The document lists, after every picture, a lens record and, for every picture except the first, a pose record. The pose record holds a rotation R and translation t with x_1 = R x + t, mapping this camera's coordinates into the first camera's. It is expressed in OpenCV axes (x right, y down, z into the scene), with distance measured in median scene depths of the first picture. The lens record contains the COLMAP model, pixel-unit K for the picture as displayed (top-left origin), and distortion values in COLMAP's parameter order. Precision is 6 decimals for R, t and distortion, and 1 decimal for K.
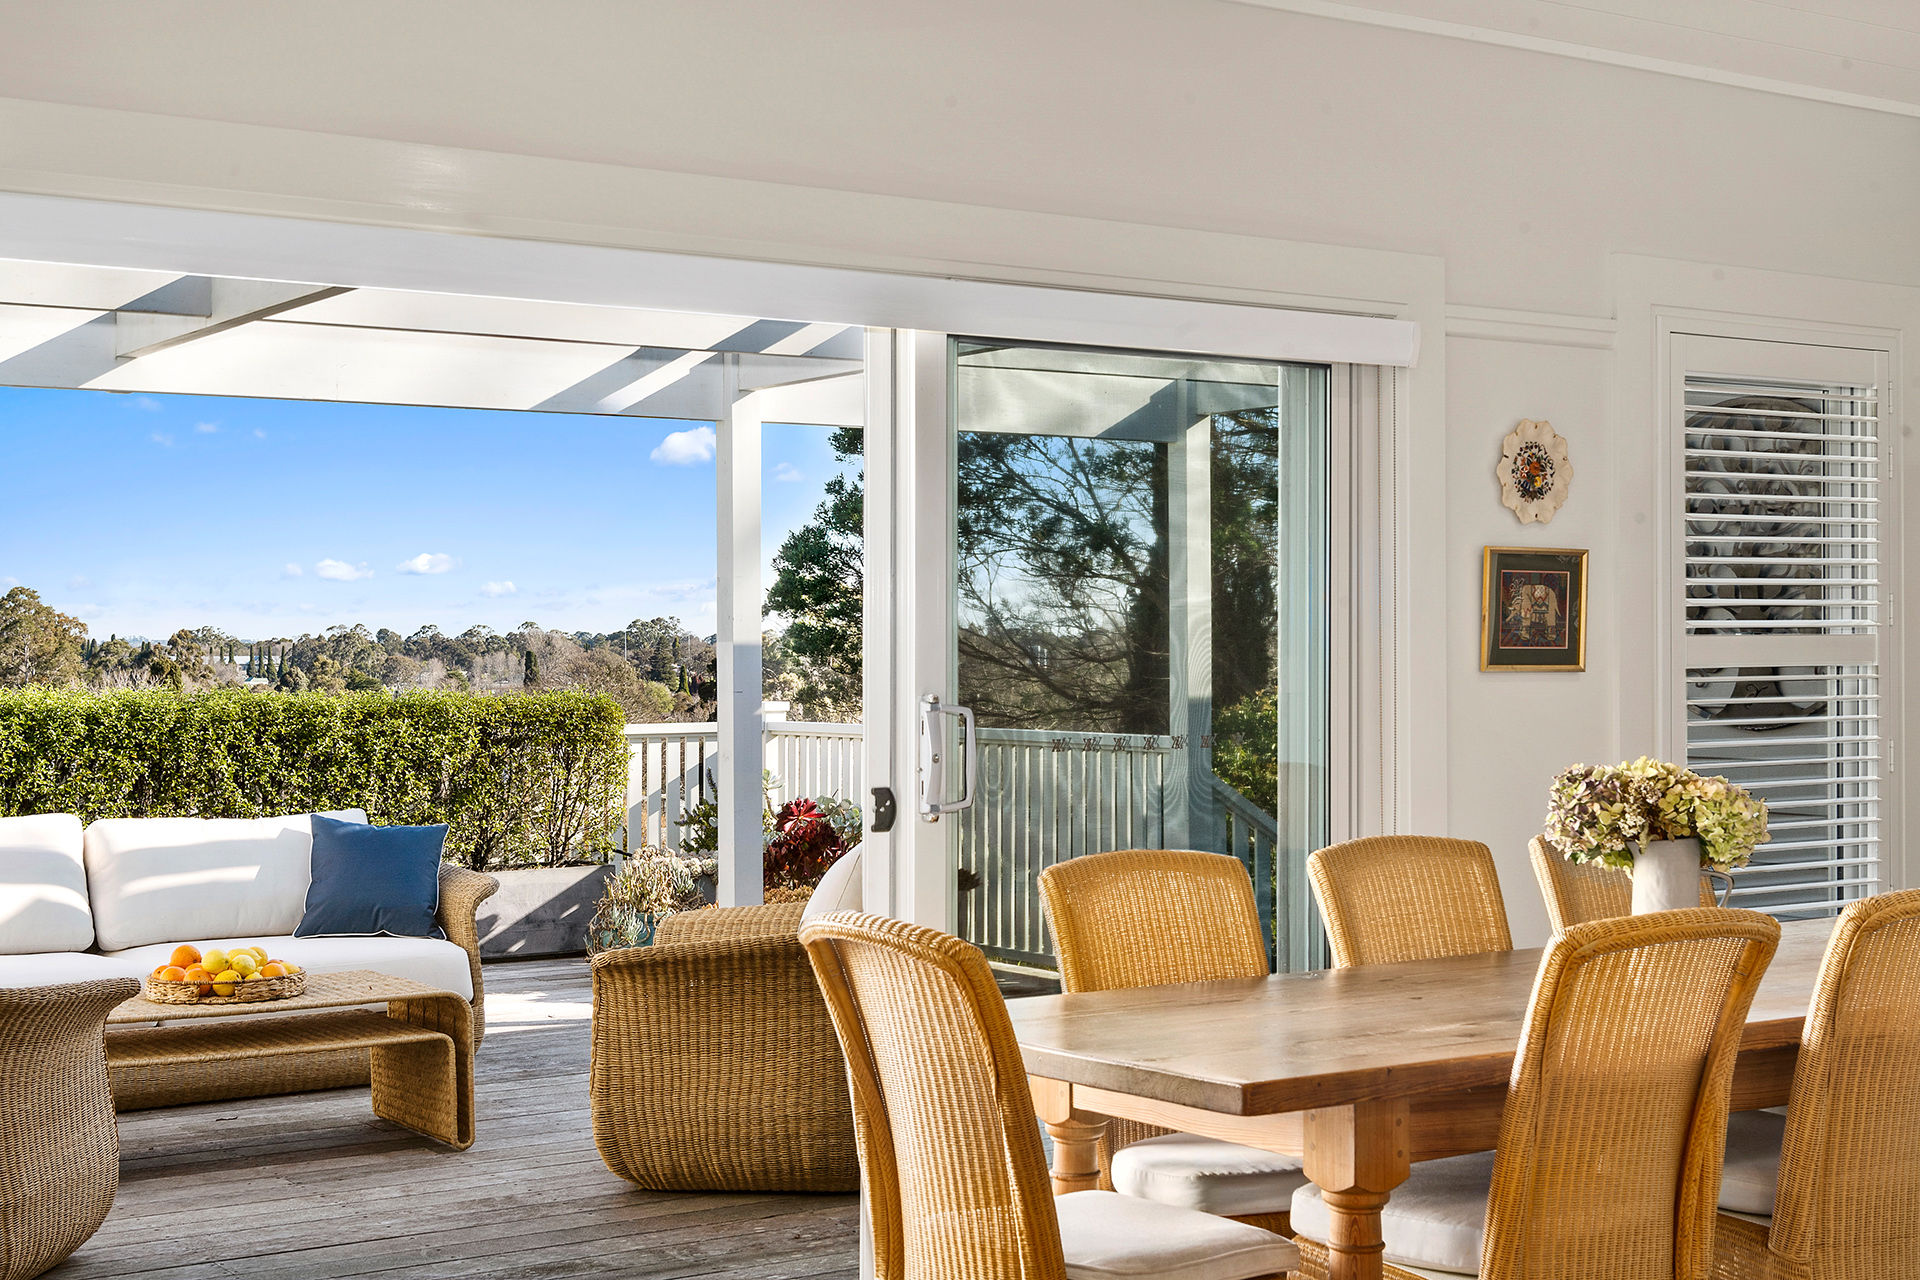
lens RADIAL K [[2665.3, 0, 960.0], [0, 2665.3, 640.0], [0, 0, 1]] dist [-0.003629, -0.052874]
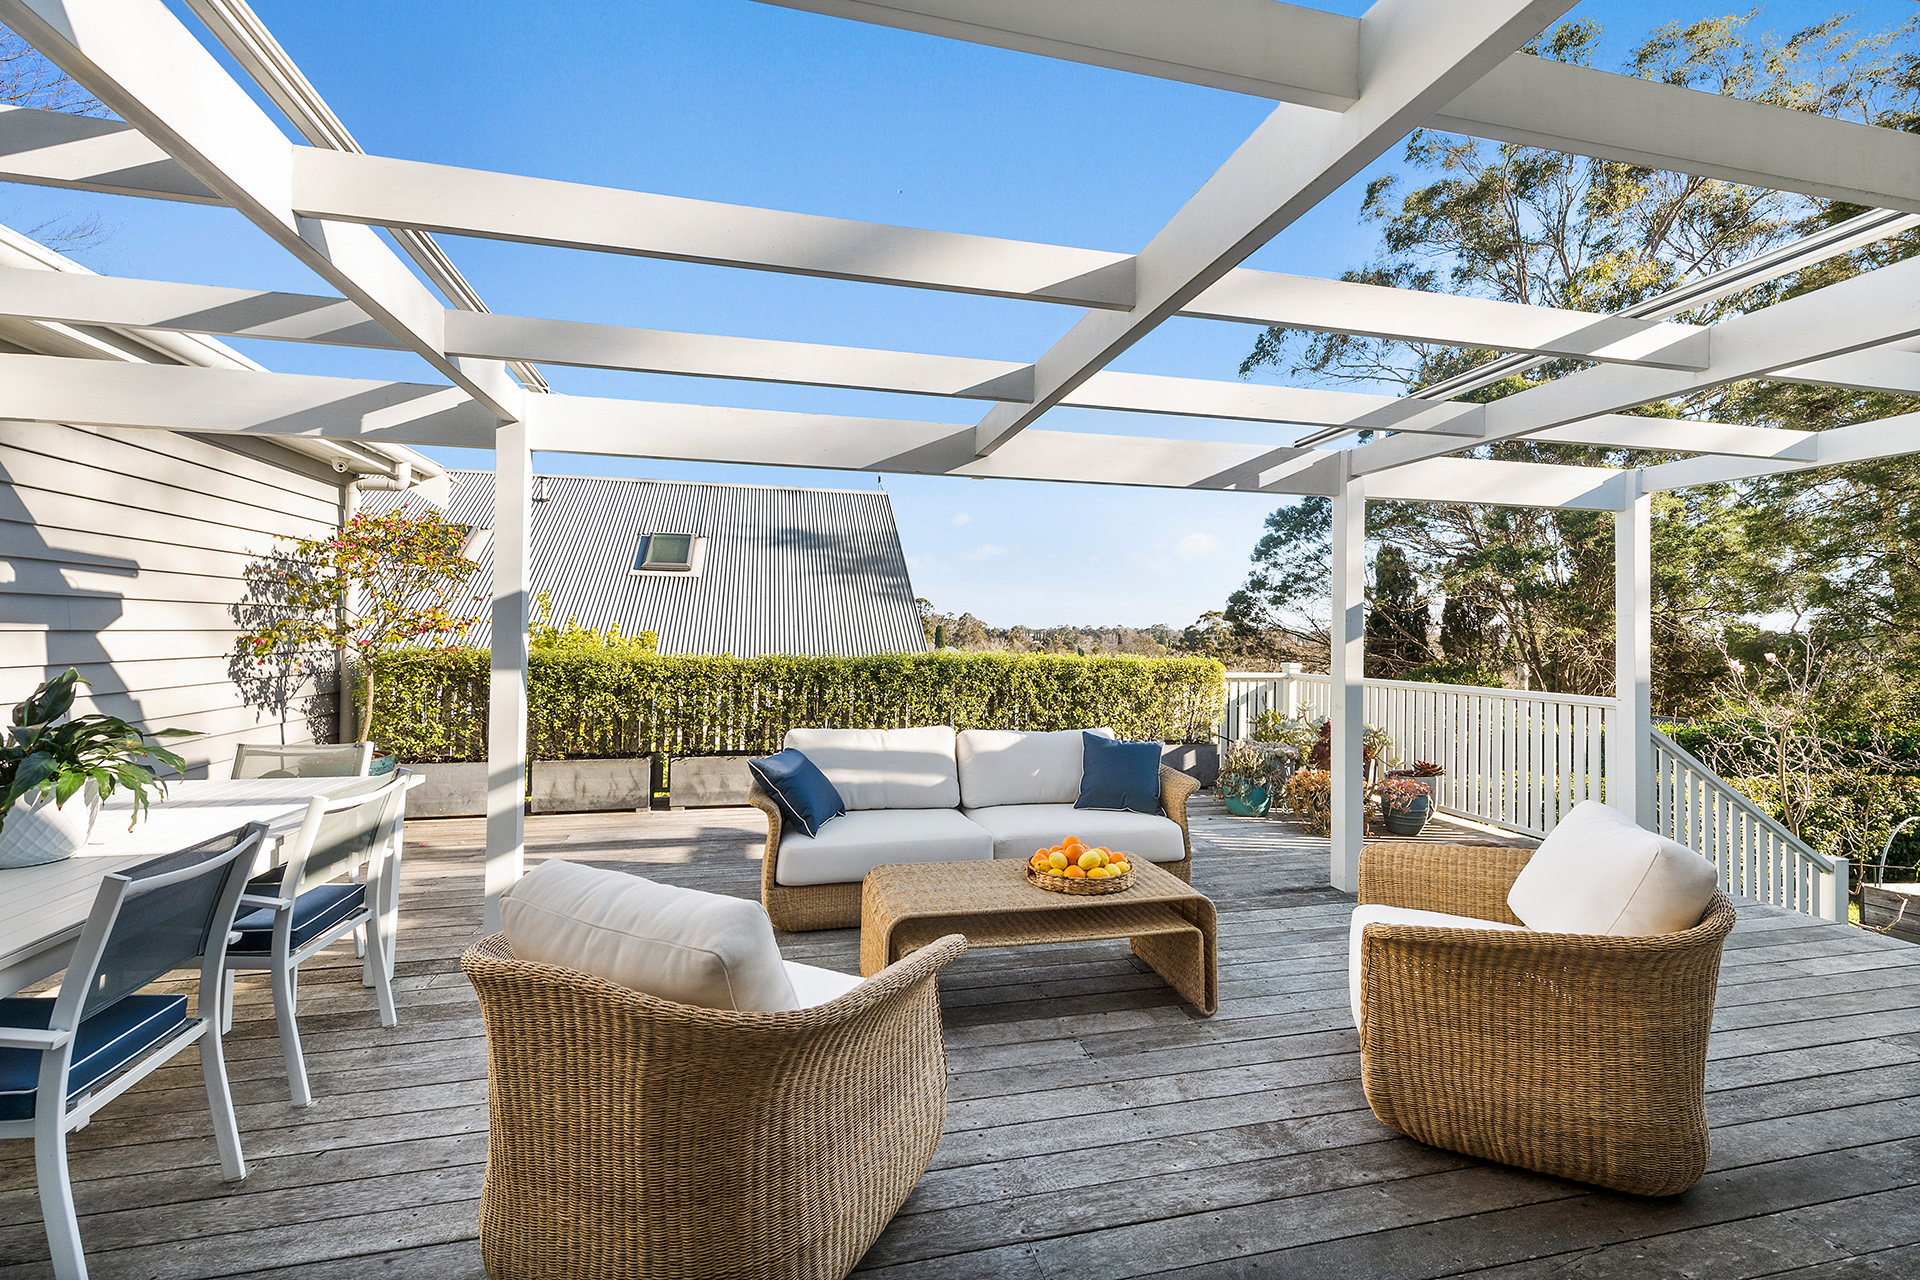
lens RADIAL K [[846.2, 0, 960.0], [0, 846.2, 640.0], [0, 0, 1]] dist [-0.000093, -0.000052]
pose [[0.939883, 0.016415, -0.341102, -0.179032], [-0.012401, 0.999826, 0.013946, -0.000341], [0.341272, -0.008877, 0.939923, 0.620963]]
